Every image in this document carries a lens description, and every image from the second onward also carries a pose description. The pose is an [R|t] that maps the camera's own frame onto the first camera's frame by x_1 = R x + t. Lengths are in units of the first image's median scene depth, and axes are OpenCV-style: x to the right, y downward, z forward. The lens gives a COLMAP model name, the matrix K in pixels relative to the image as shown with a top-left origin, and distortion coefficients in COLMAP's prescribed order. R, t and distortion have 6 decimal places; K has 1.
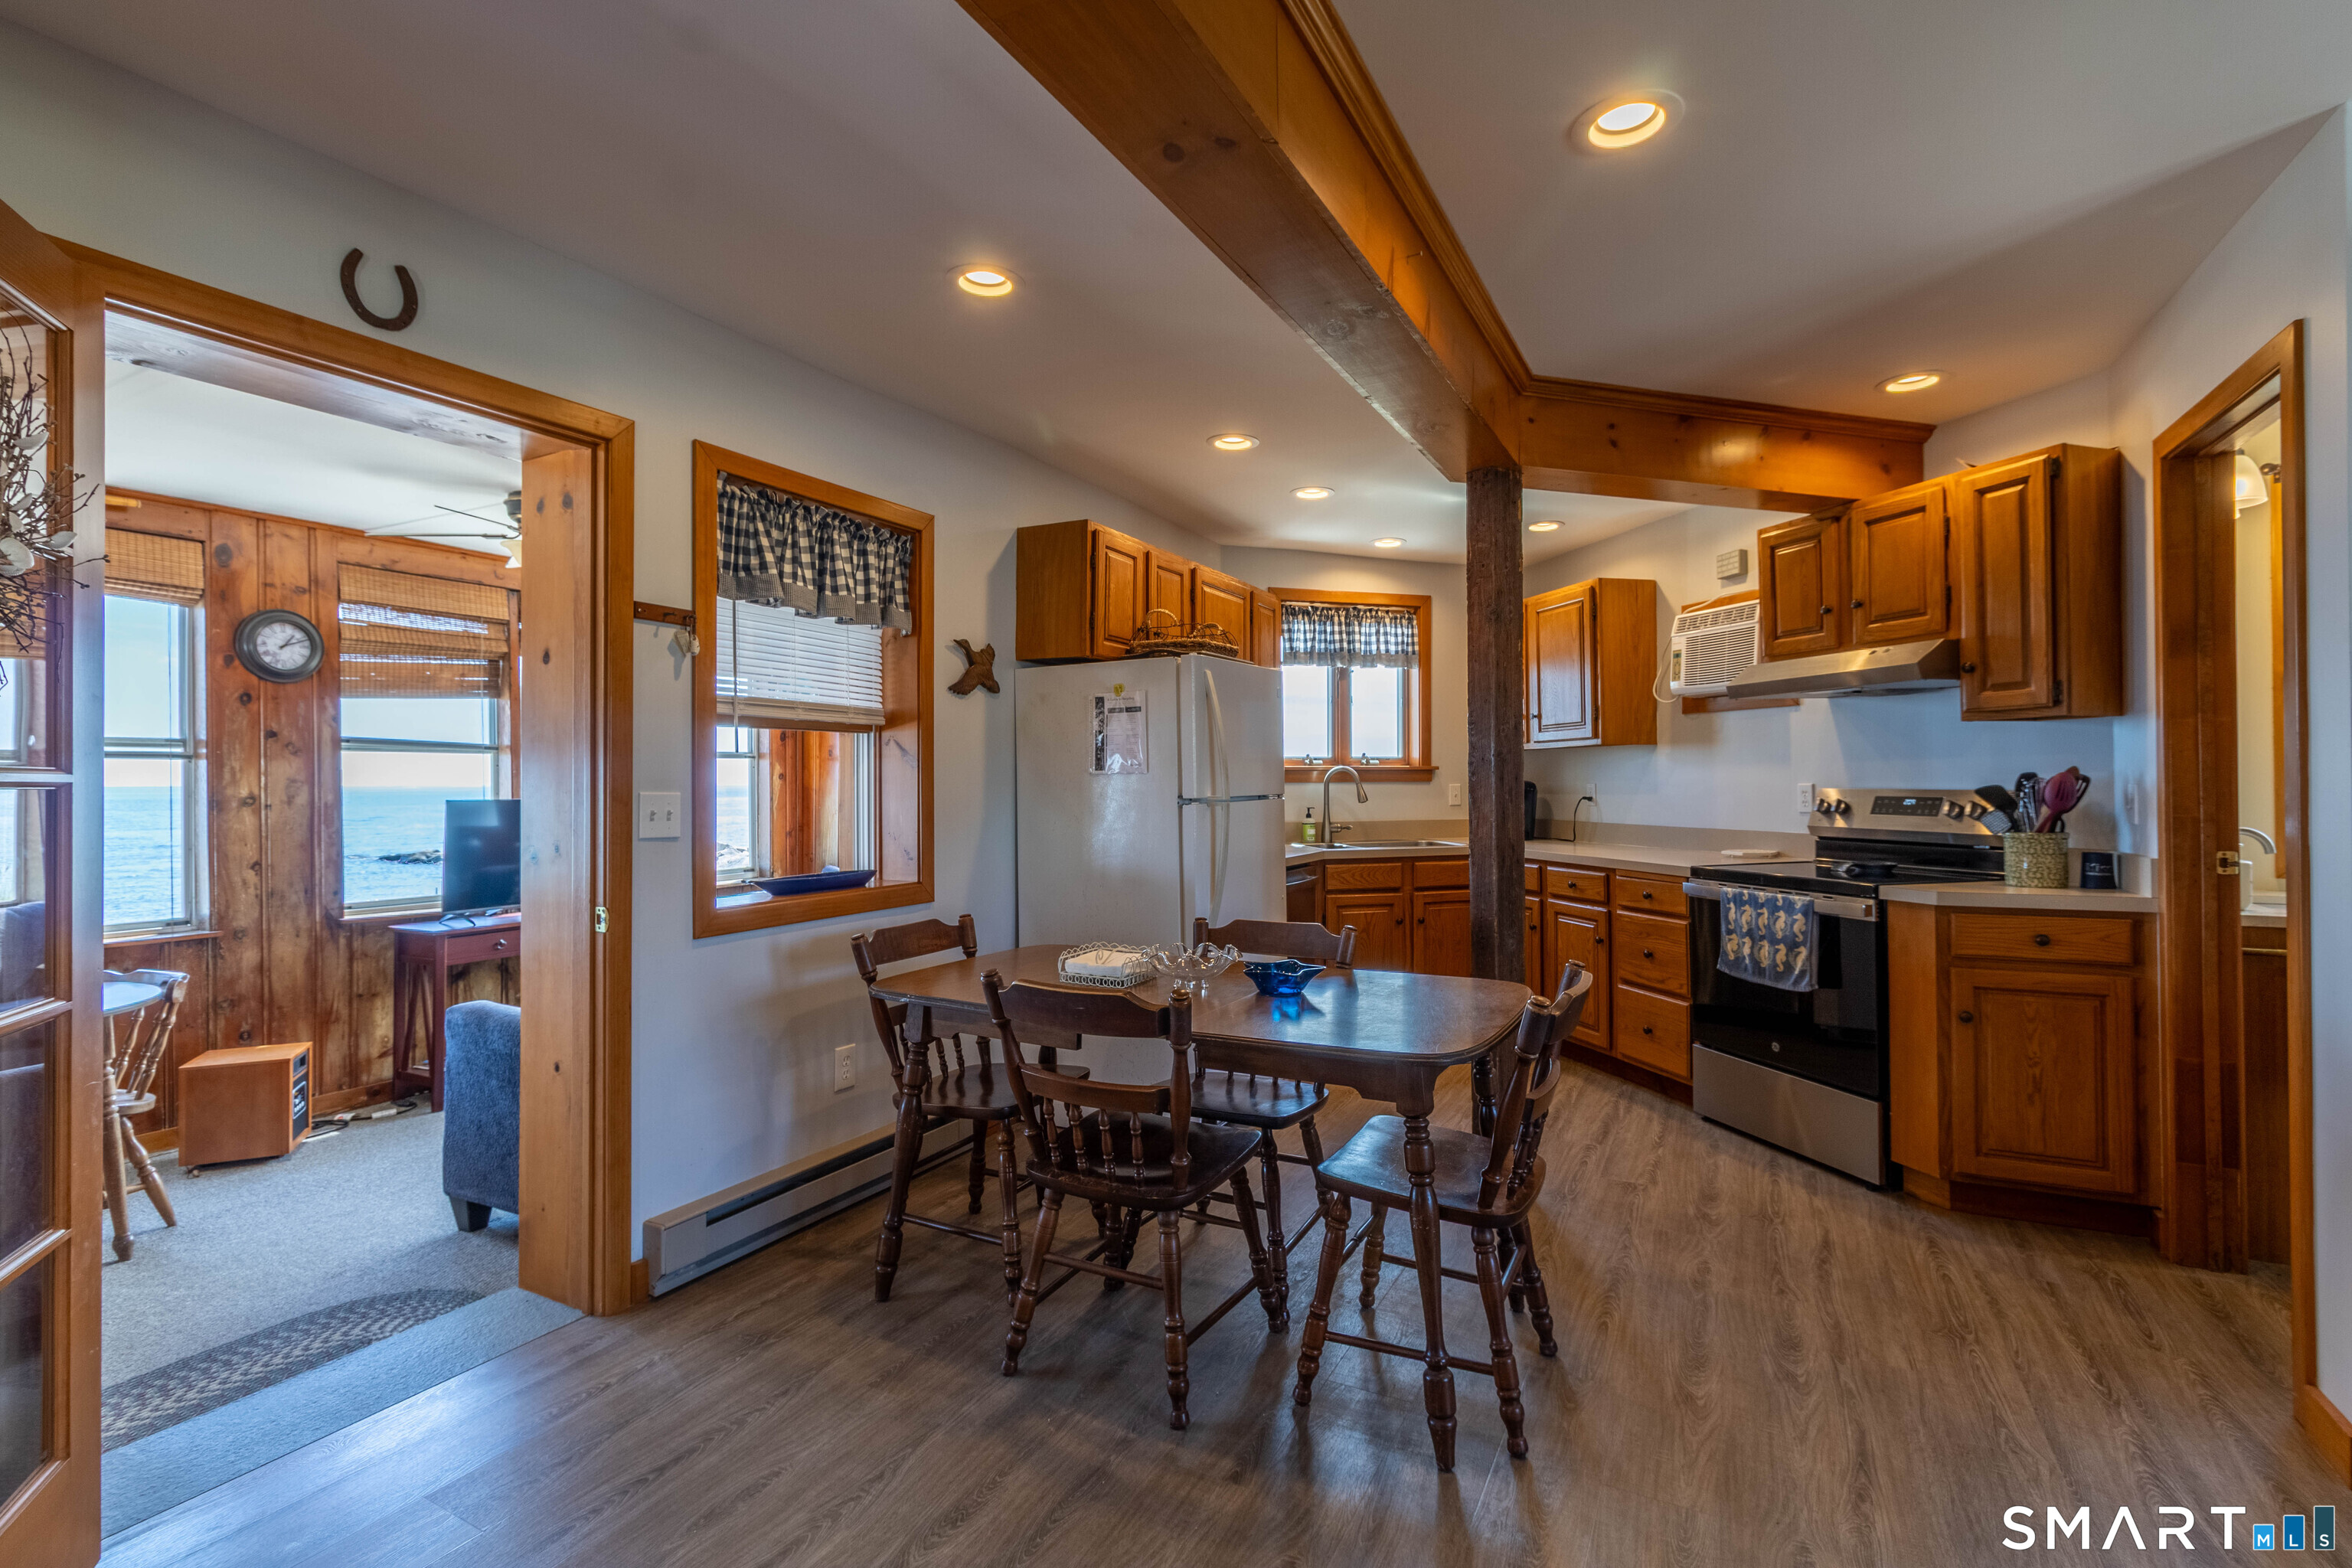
lens RADIAL K [[1075.9, 0, 1182.1], [0, 1075.9, 774.1], [0, 0, 1]] dist [0.002731, 0.000630]
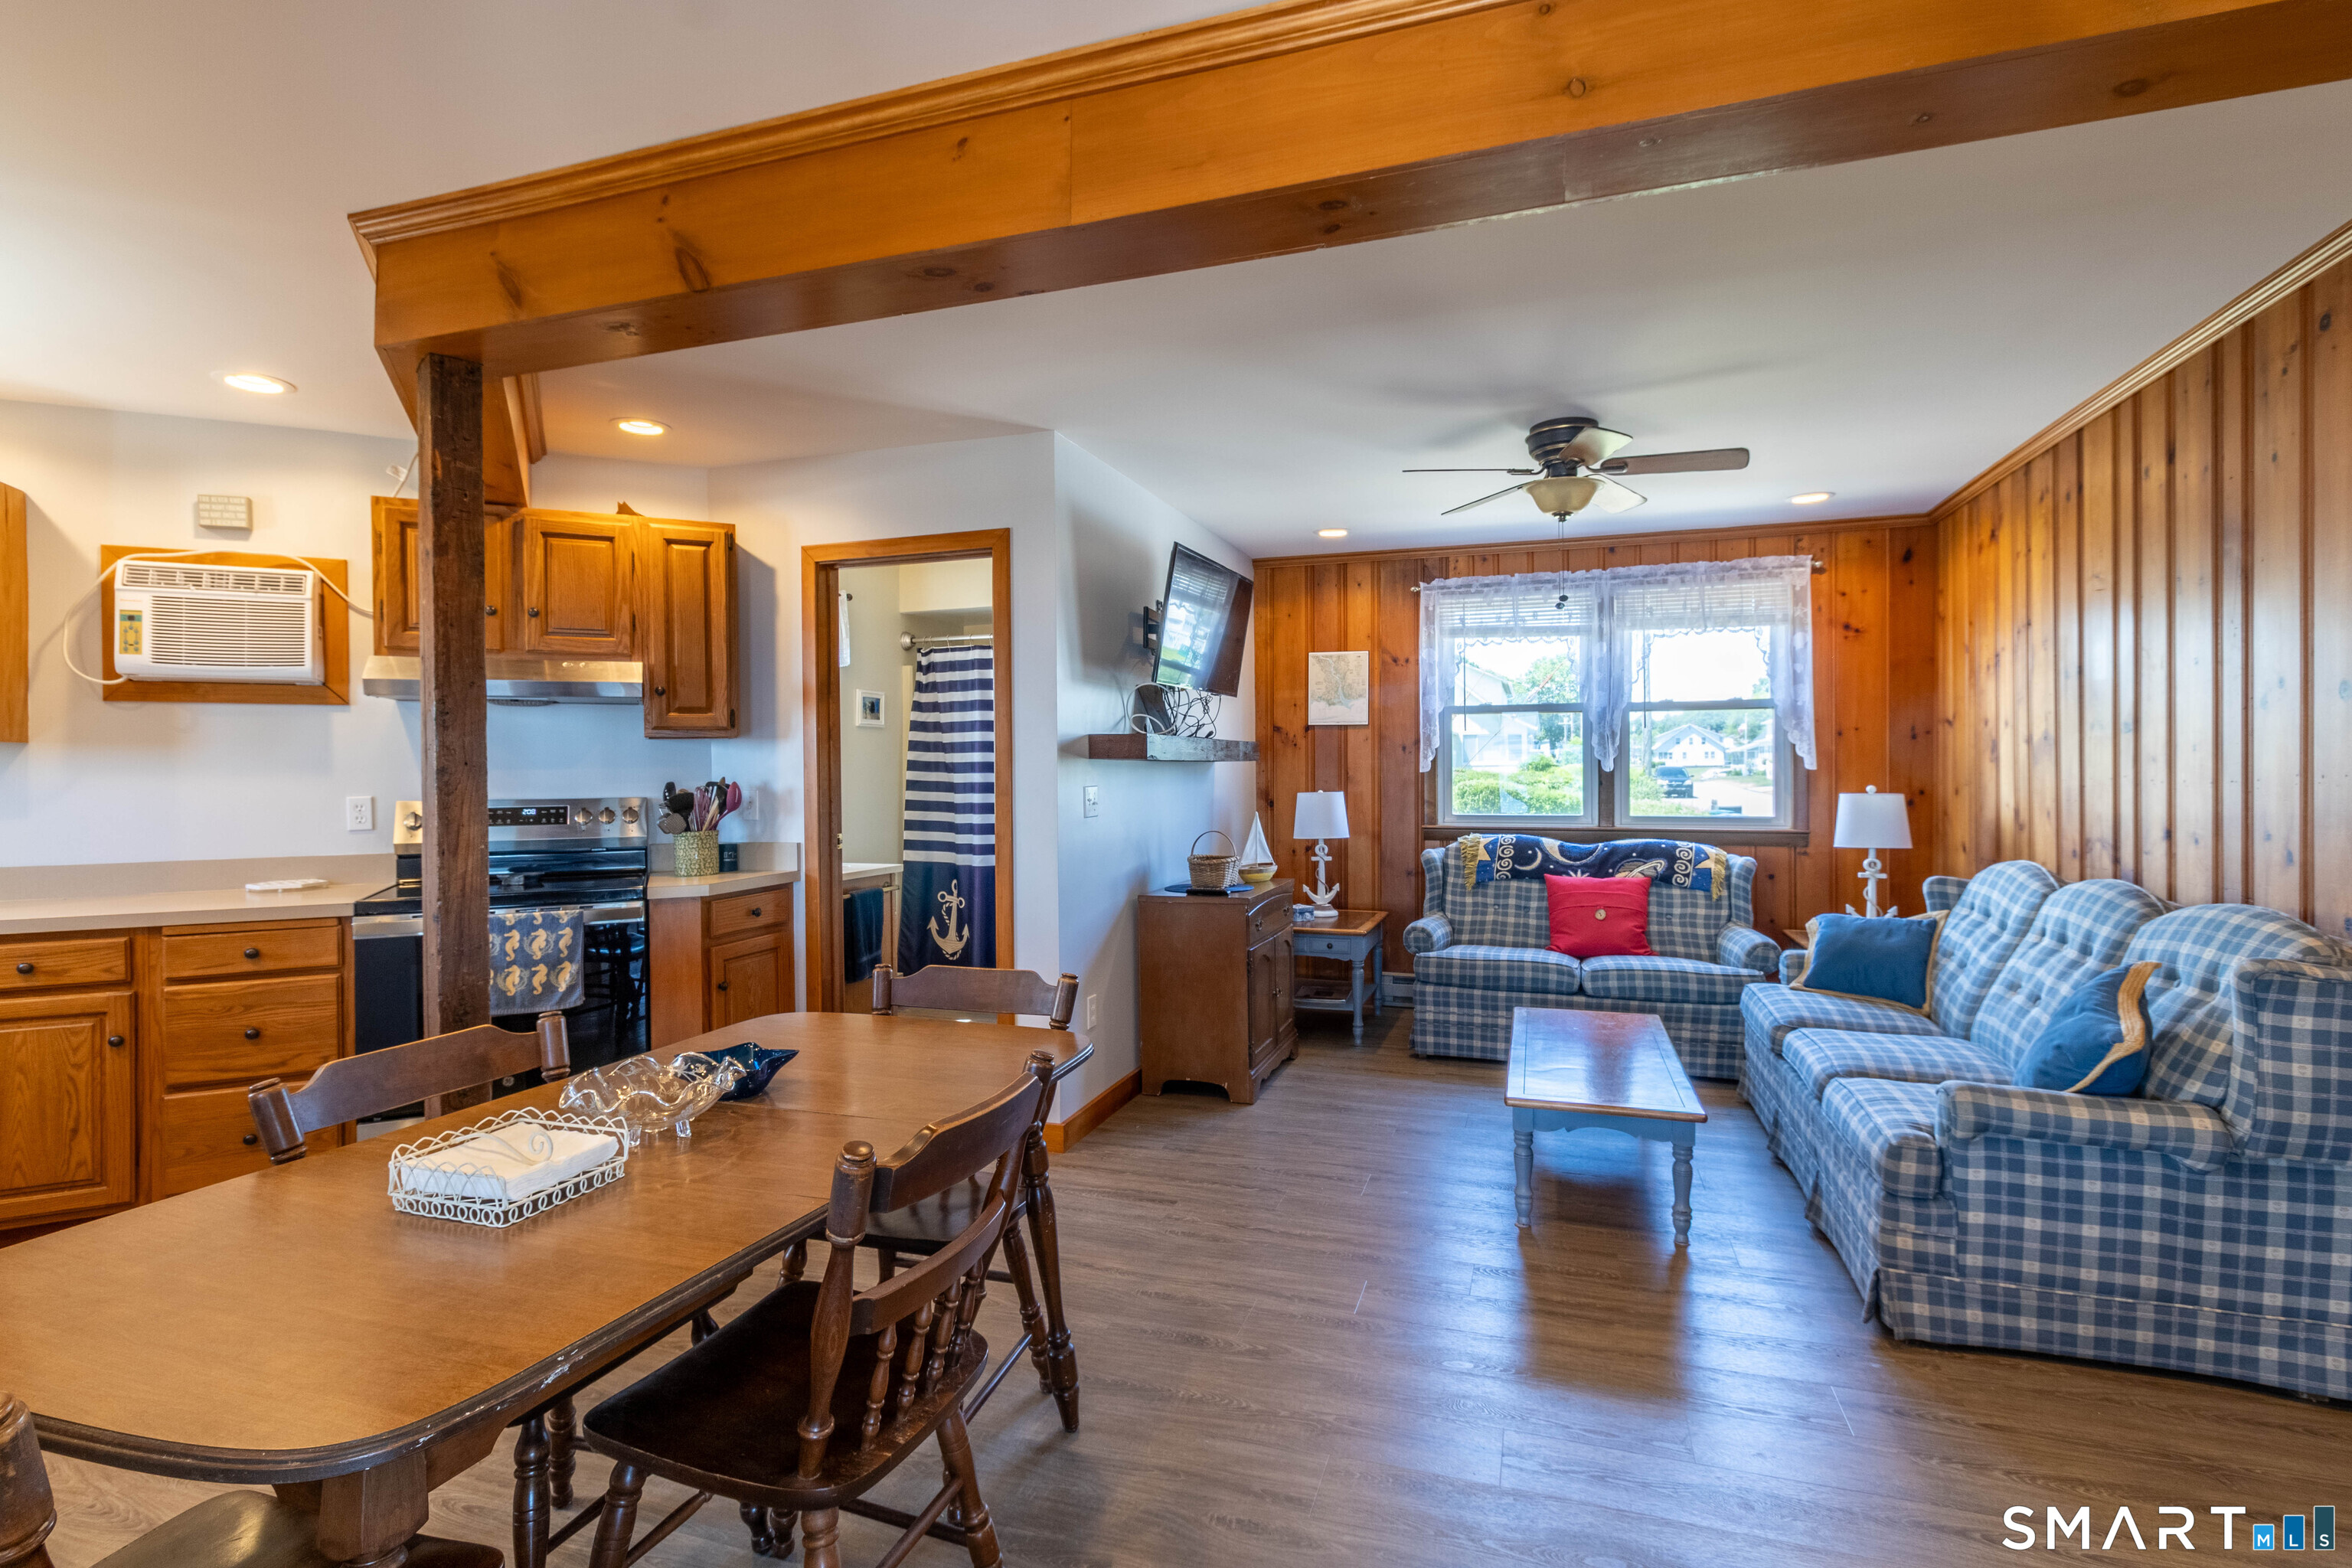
lens RADIAL K [[1104.6, 0, 1173.8], [0, 1104.6, 775.0], [0, 0, 1]] dist [0.002374, 0.000440]
pose [[-0.154904, 0.005529, 0.987914, -0.486017], [0.006519, 0.999968, -0.004574, -0.000057], [-0.987908, 0.005732, -0.154935, 0.603337]]
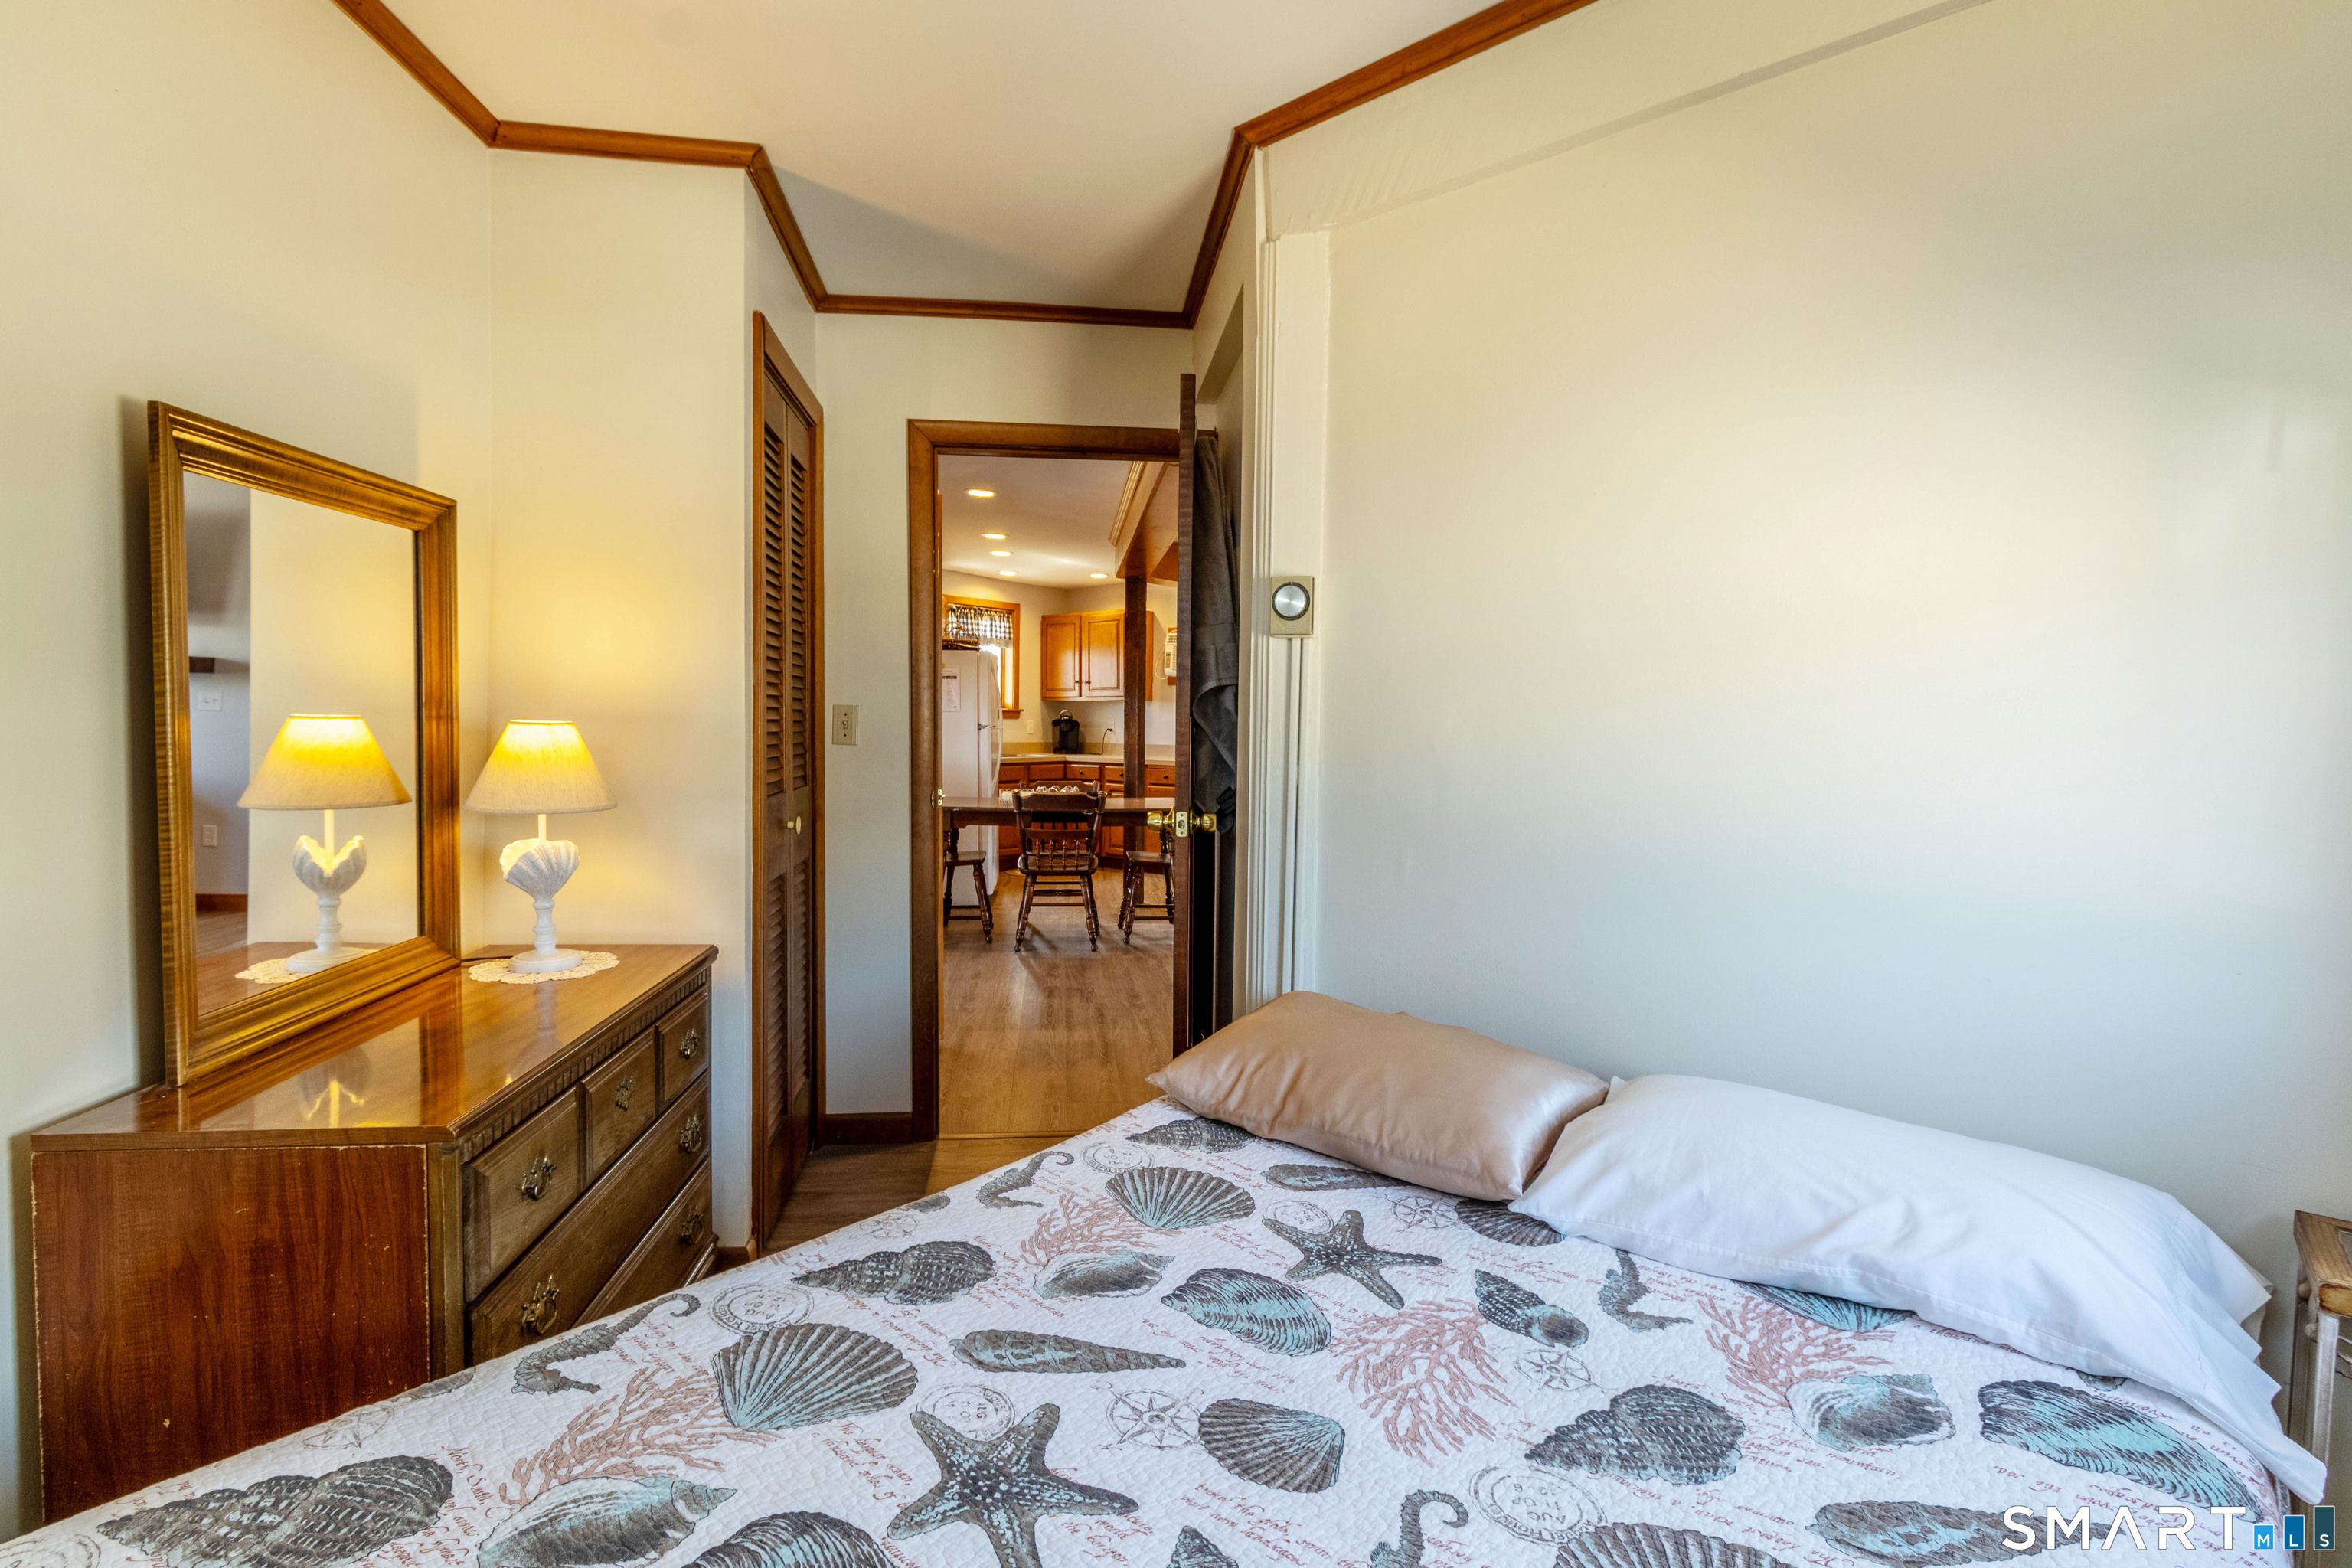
lens RADIAL K [[1092.8, 0, 1173.8], [0, 1092.8, 774.4], [0, 0, 1]] dist [0.004855, -0.000868]
pose [[0.831888, -0.009503, 0.554862, -0.826415], [-0.020982, 0.998600, 0.048560, 0.008377], [-0.554547, -0.052038, 0.830524, -0.846734]]
